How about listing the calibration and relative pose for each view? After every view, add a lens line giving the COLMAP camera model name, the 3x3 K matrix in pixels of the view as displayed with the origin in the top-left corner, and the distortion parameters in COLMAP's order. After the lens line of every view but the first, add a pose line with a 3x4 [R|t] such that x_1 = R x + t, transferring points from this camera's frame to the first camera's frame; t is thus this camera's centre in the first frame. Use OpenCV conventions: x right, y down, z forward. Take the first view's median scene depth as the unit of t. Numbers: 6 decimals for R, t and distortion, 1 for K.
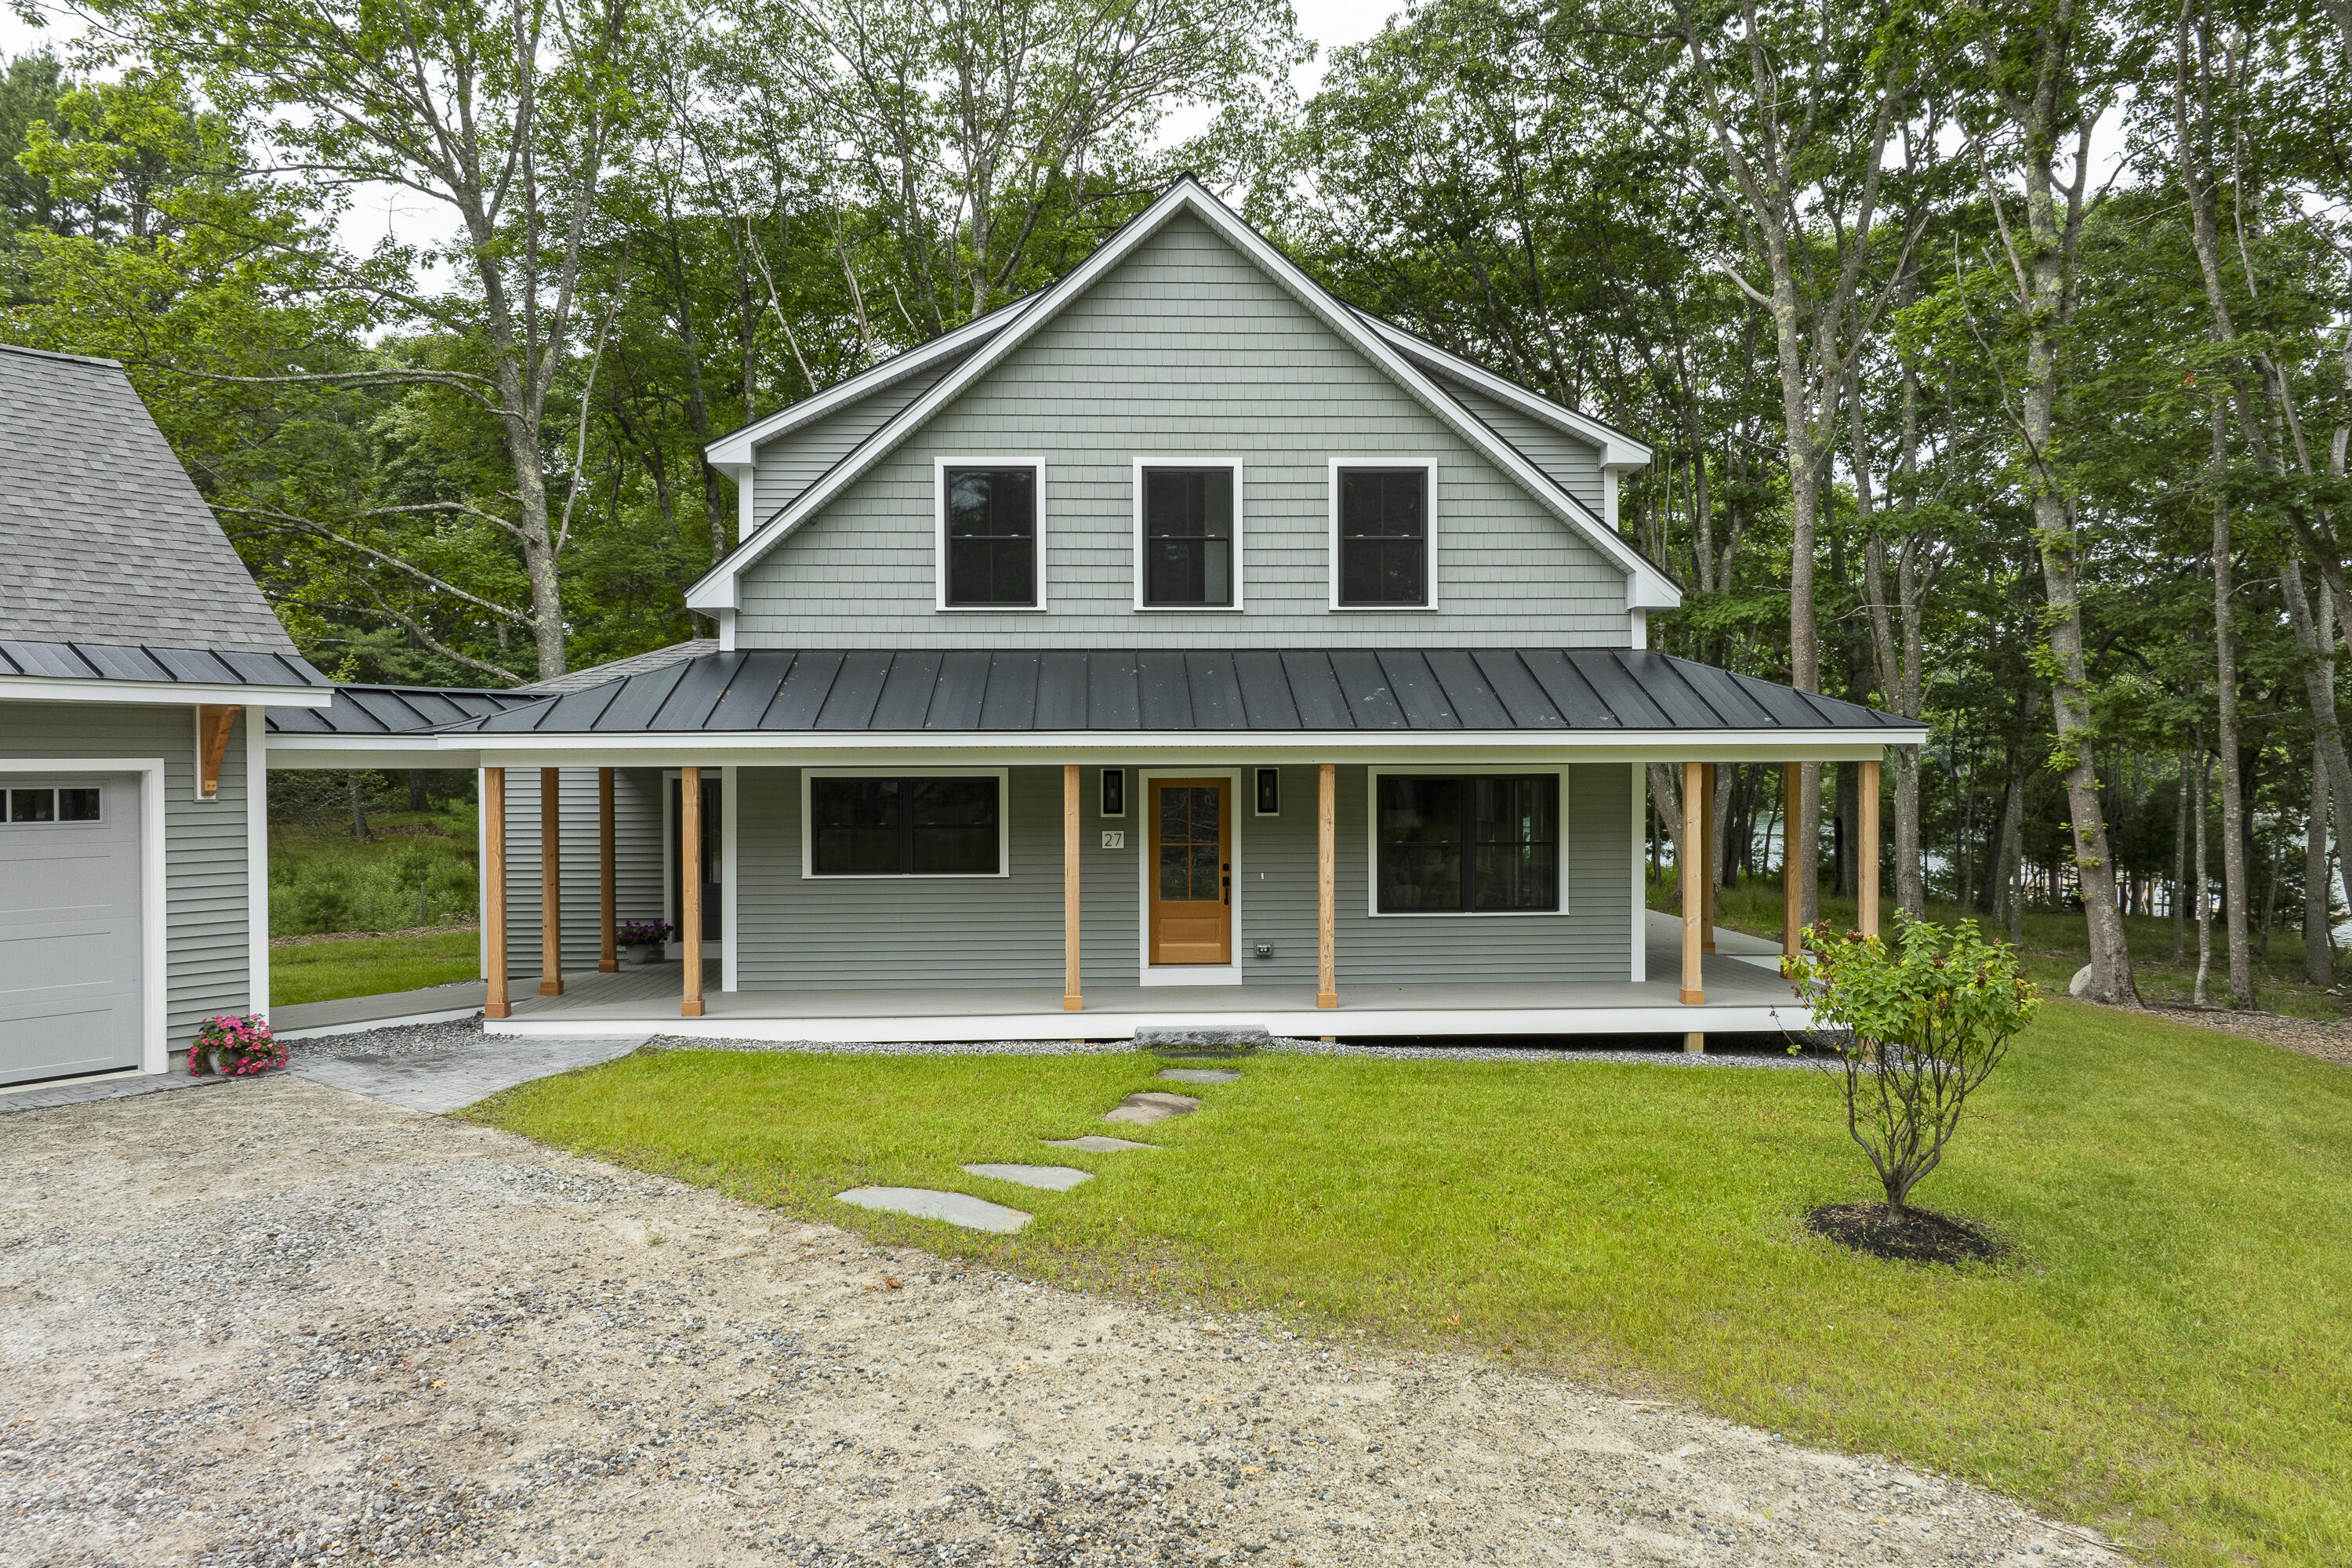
lens RADIAL K [[1610.1, 0, 1176.0], [0, 1610.1, 784.0], [0, 0, 1]] dist [0.005999, 0.001401]
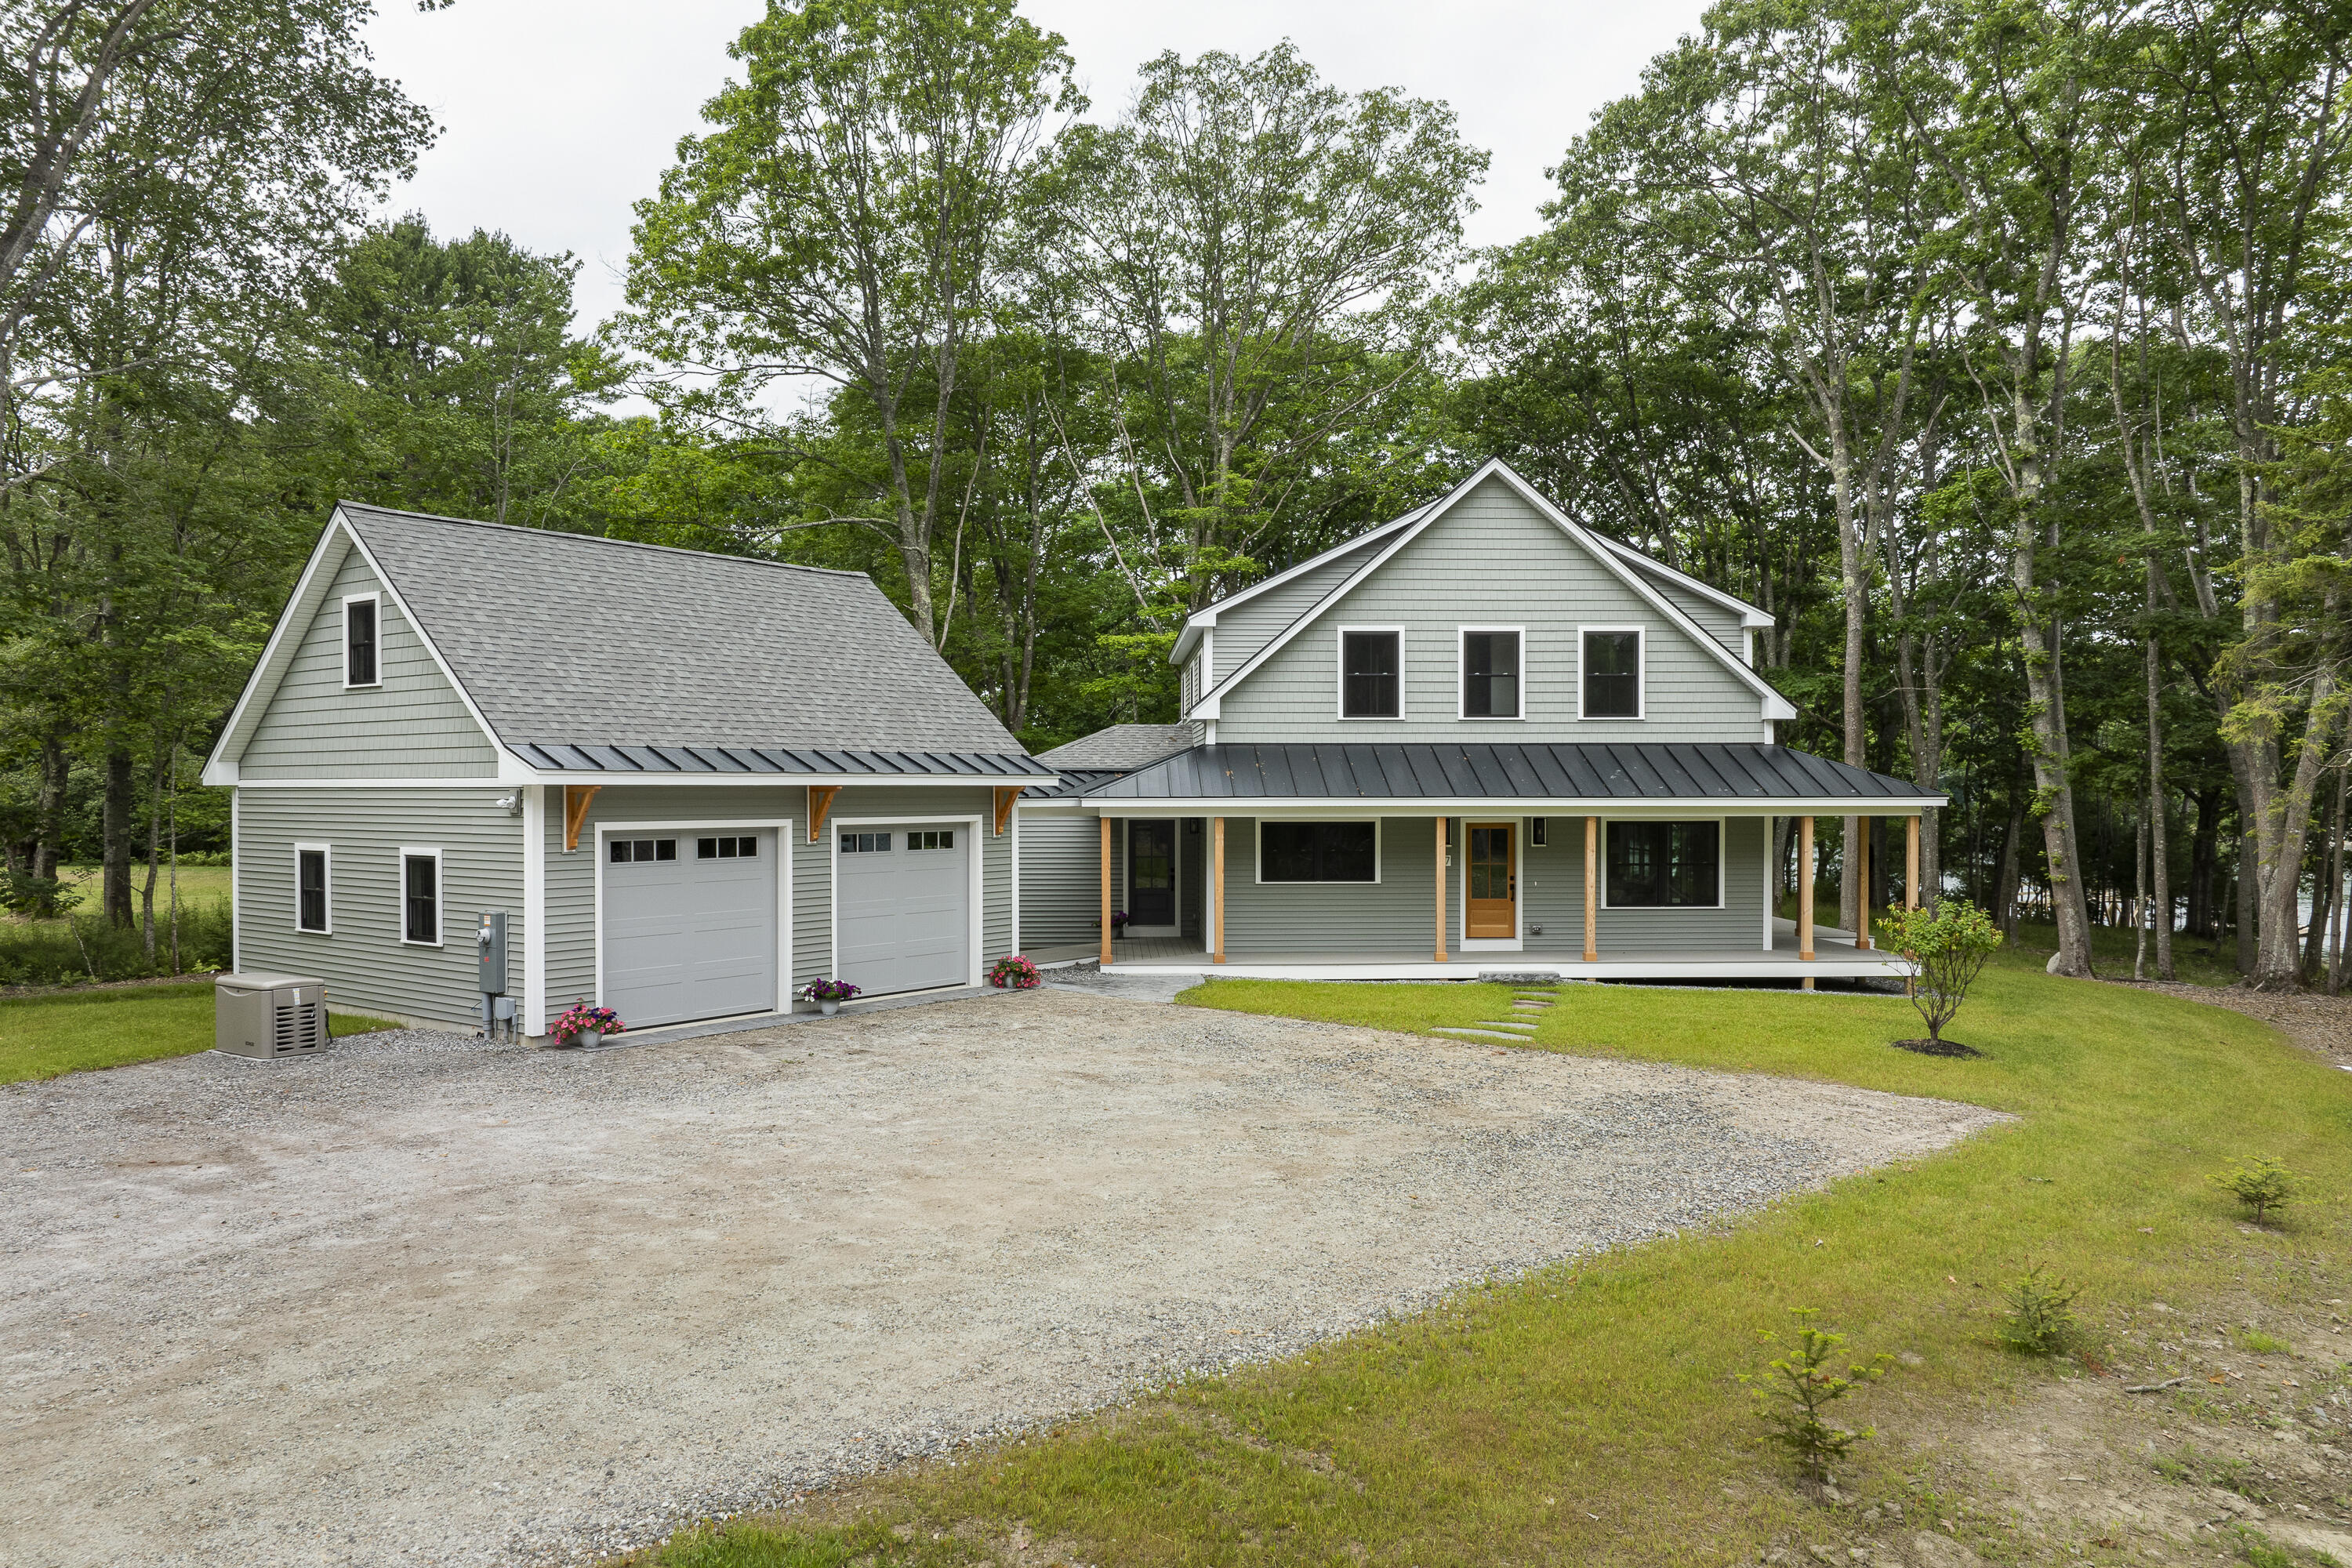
lens RADIAL K [[1637.5, 0, 1168.1], [0, 1637.5, 801.1], [0, 0, 1]] dist [0.006144, -0.003434]
pose [[0.999982, 0.003879, -0.004640, -0.309652], [-0.003882, 0.999992, -0.000717, -0.023282], [0.004637, 0.000735, 0.999989, -0.650822]]
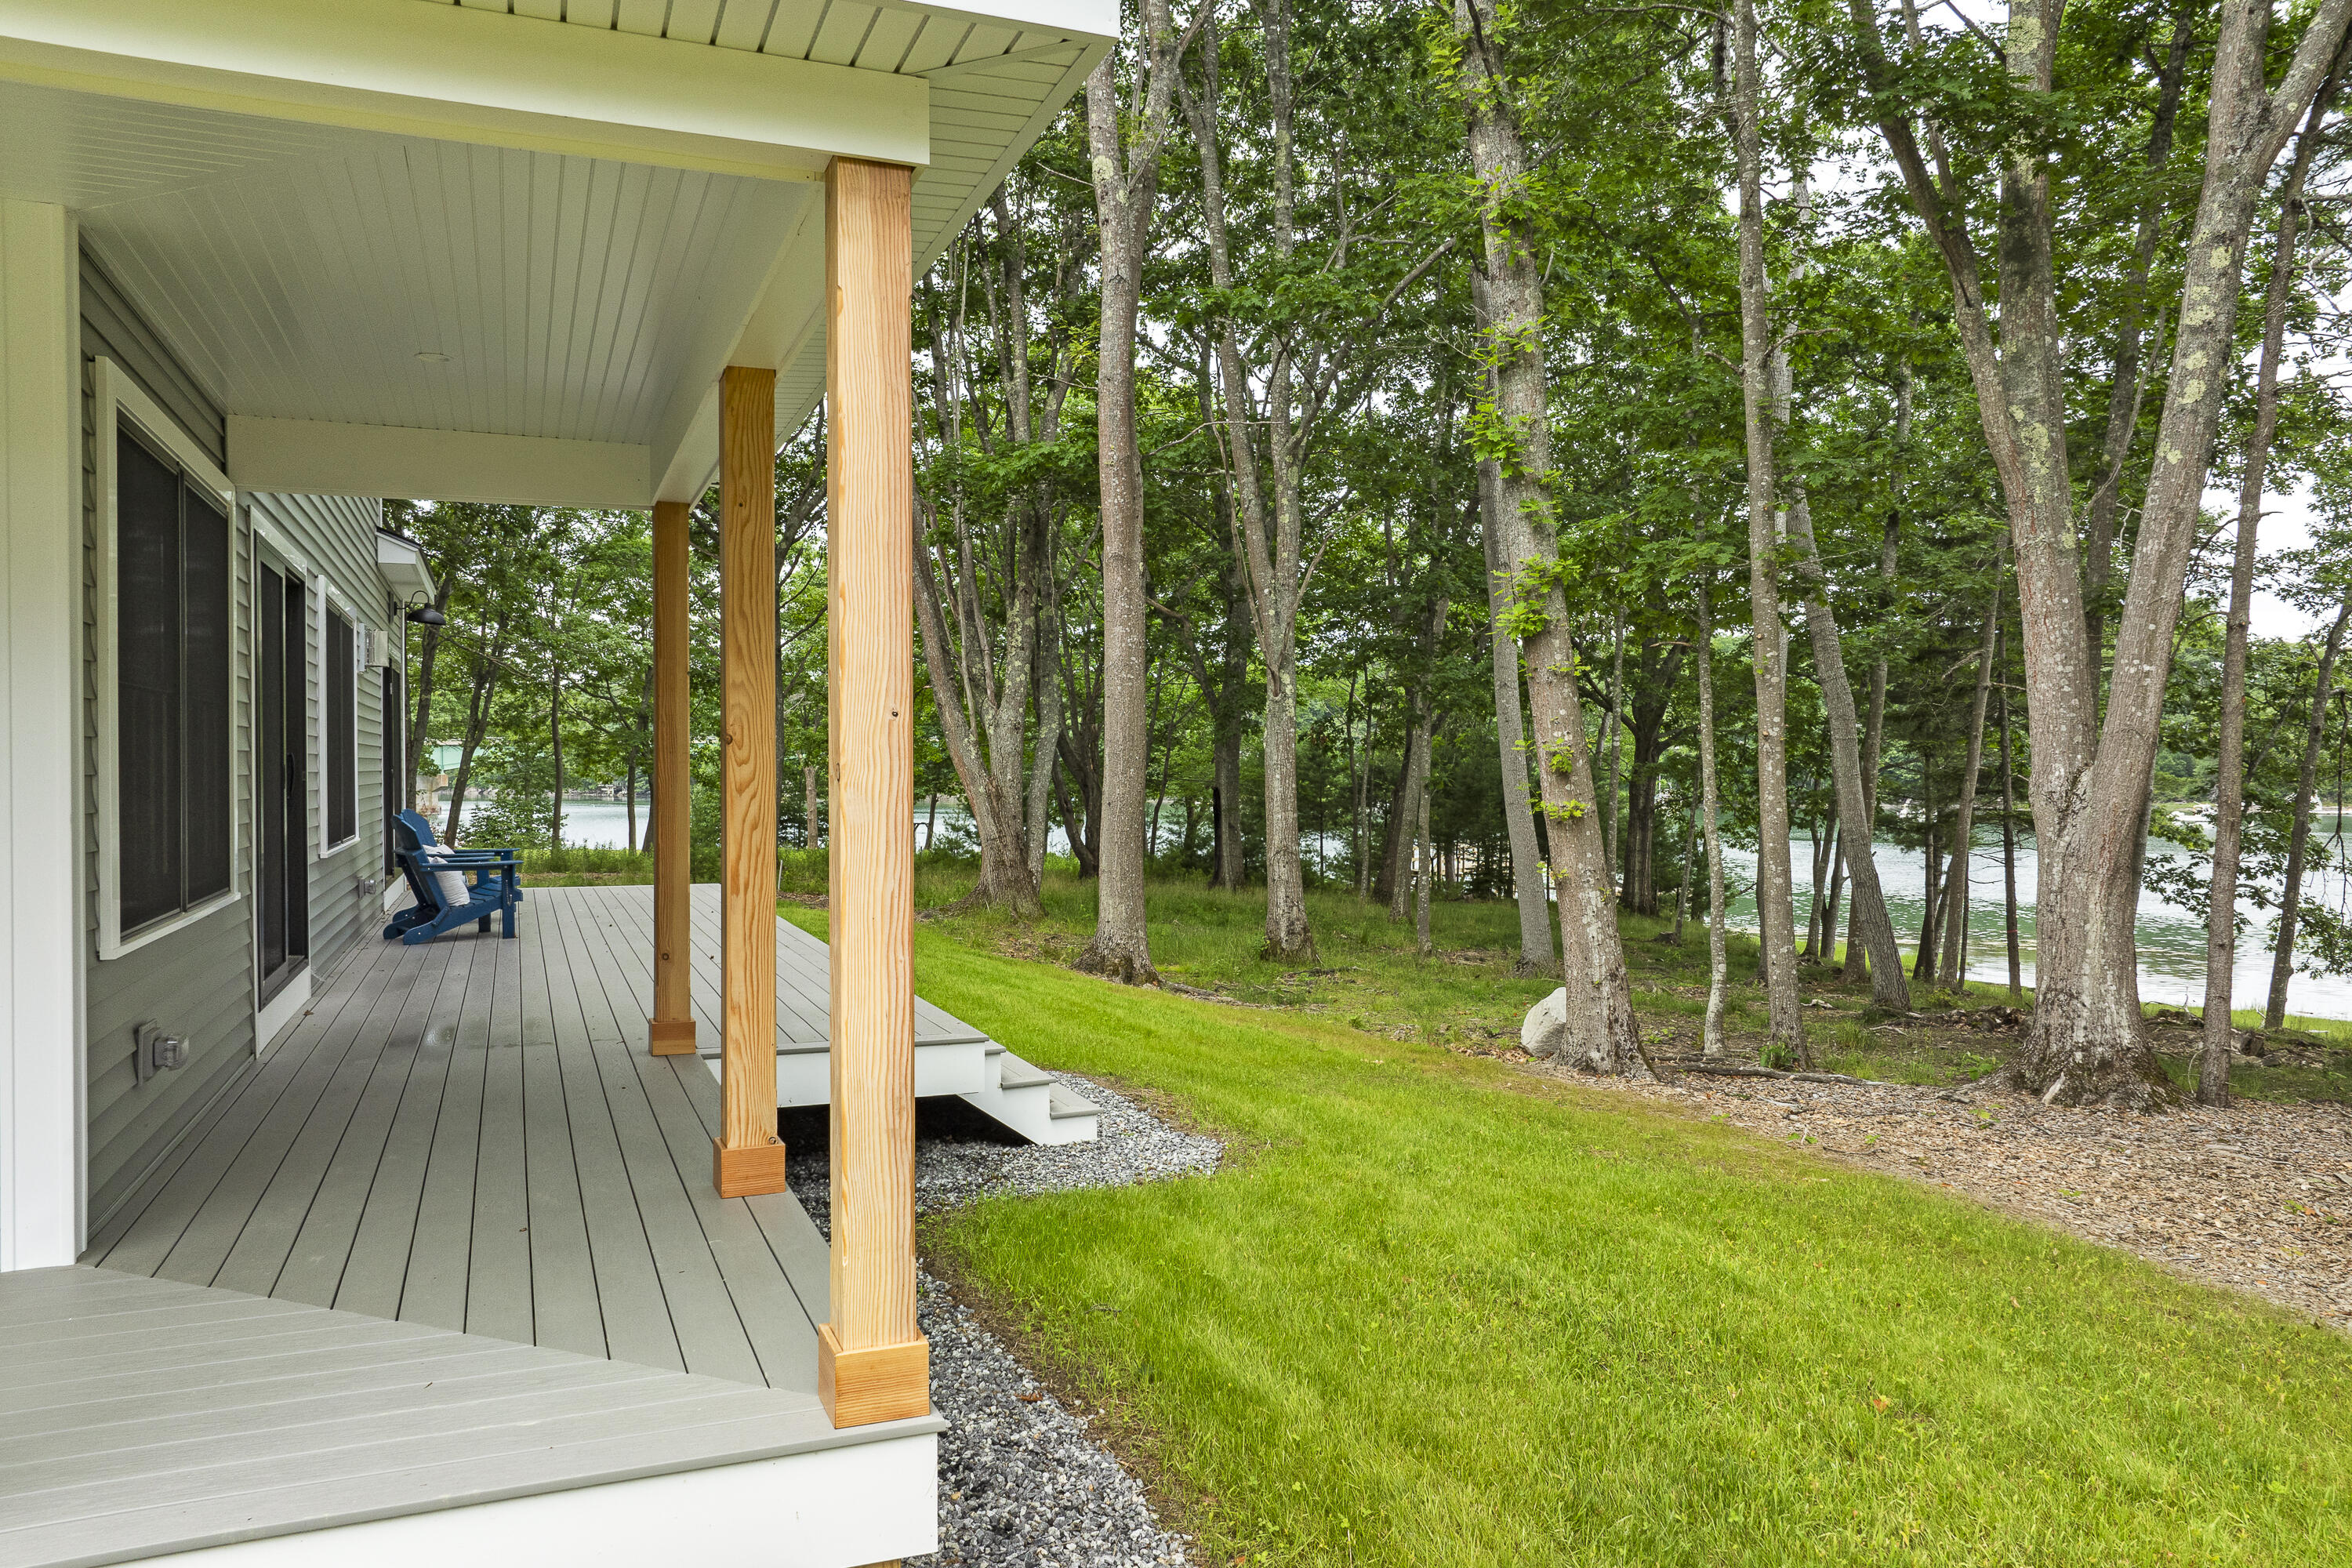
lens RADIAL K [[1637.7, 0, 1168.7], [0, 1637.7, 736.8], [0, 0, 1]] dist [0.006299, 0.000134]
pose [[0.943929, 0.009028, 0.330024, 0.360825], [0.000133, 0.999616, -0.027726, 0.053892], [-0.330148, 0.026215, 0.943565, 0.728467]]
